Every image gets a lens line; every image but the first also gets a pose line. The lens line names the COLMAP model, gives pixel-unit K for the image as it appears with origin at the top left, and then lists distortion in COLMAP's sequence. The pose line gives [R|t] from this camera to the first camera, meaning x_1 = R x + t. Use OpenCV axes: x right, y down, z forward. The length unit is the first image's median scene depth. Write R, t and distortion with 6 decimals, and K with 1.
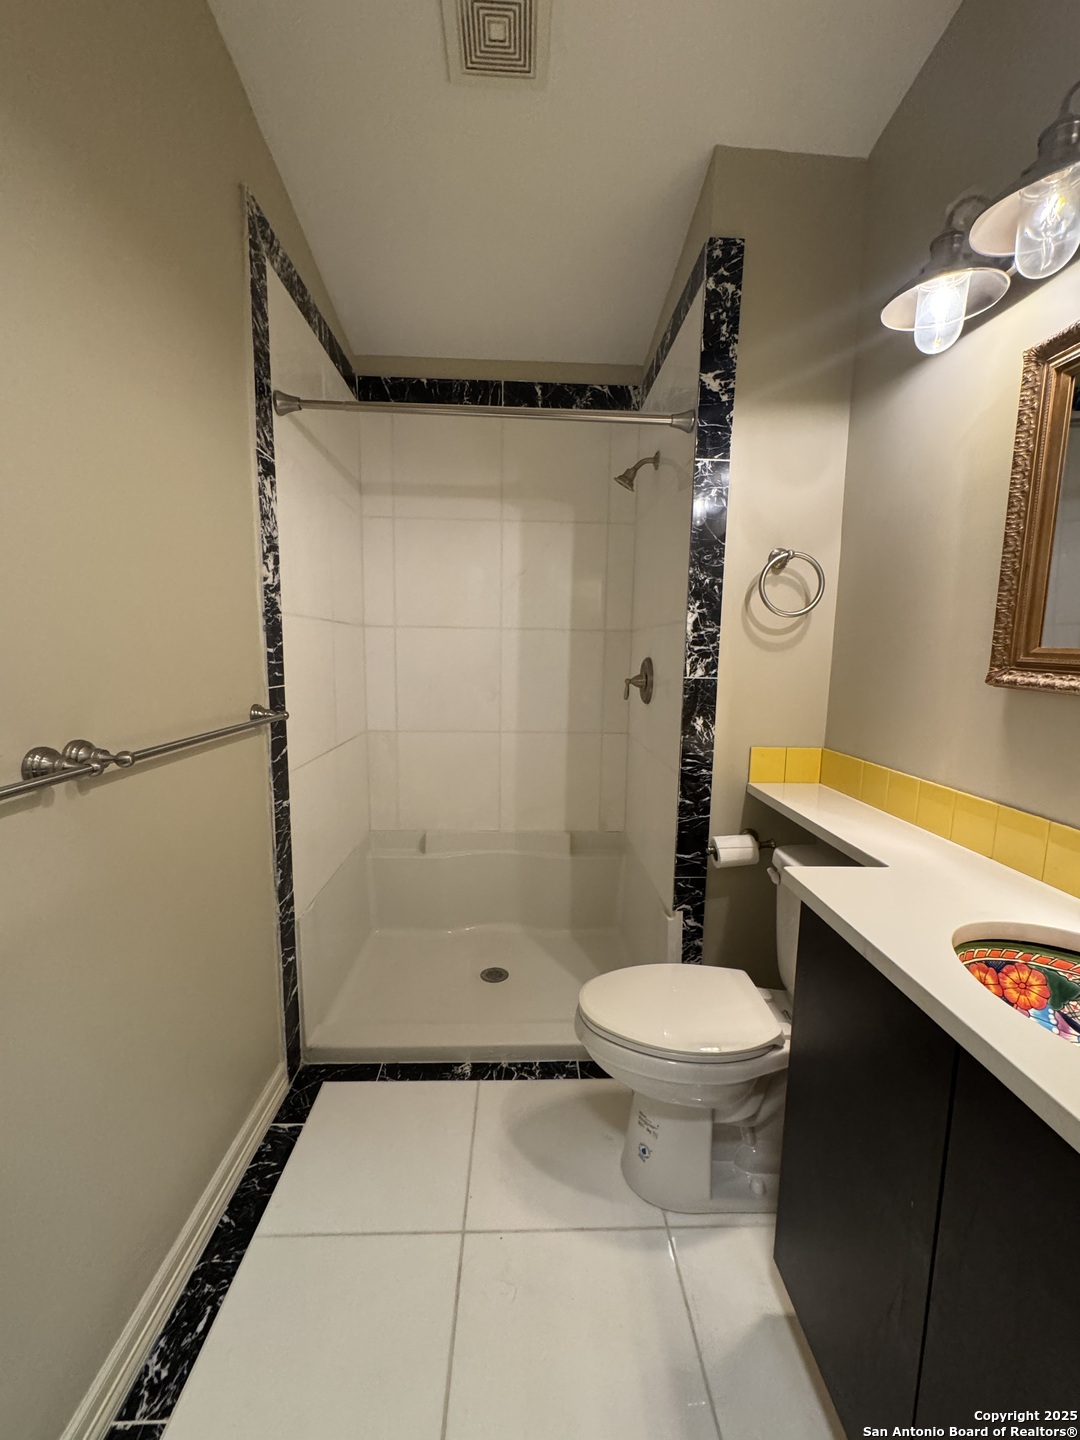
lens RADIAL K [[572.3, 0, 545.0], [0, 572.3, 722.4], [0, 0, 1]] dist [-0.002028, -0.000405]
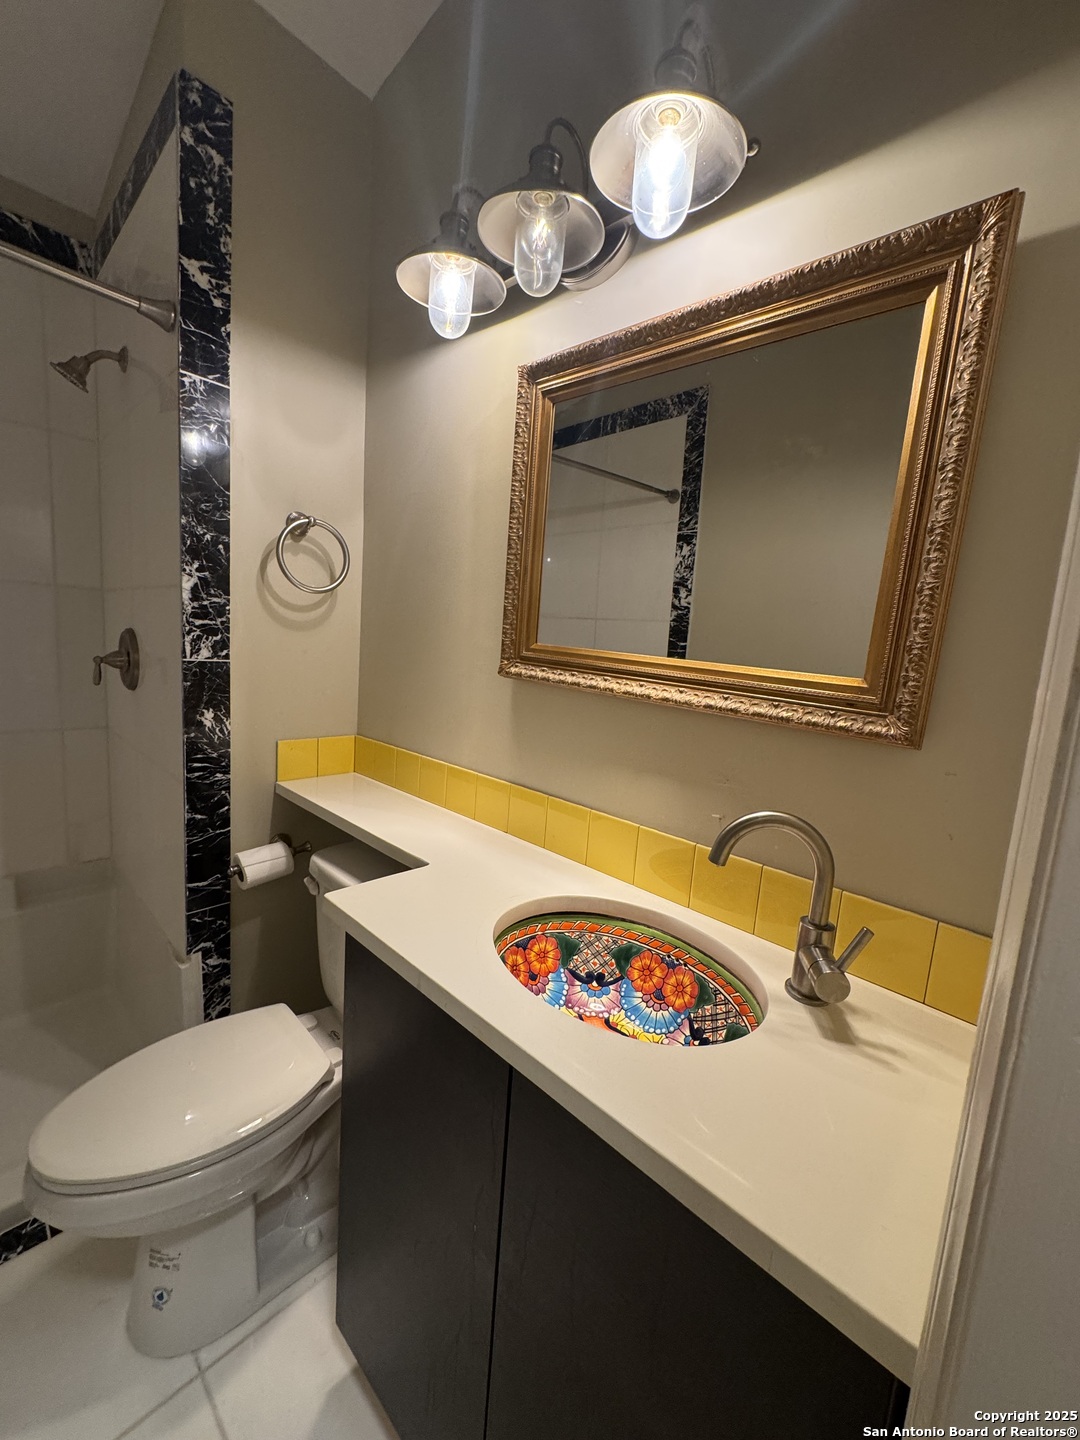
lens RADIAL K [[578.6, 0, 540.0], [0, 578.6, 720.0], [0, 0, 1]] dist [-0.000334, 0.000338]
pose [[0.716646, -0.062320, 0.694647, 0.045488], [0.029773, 0.997825, 0.058804, -0.031386], [-0.696801, -0.021460, 0.716943, 0.113680]]
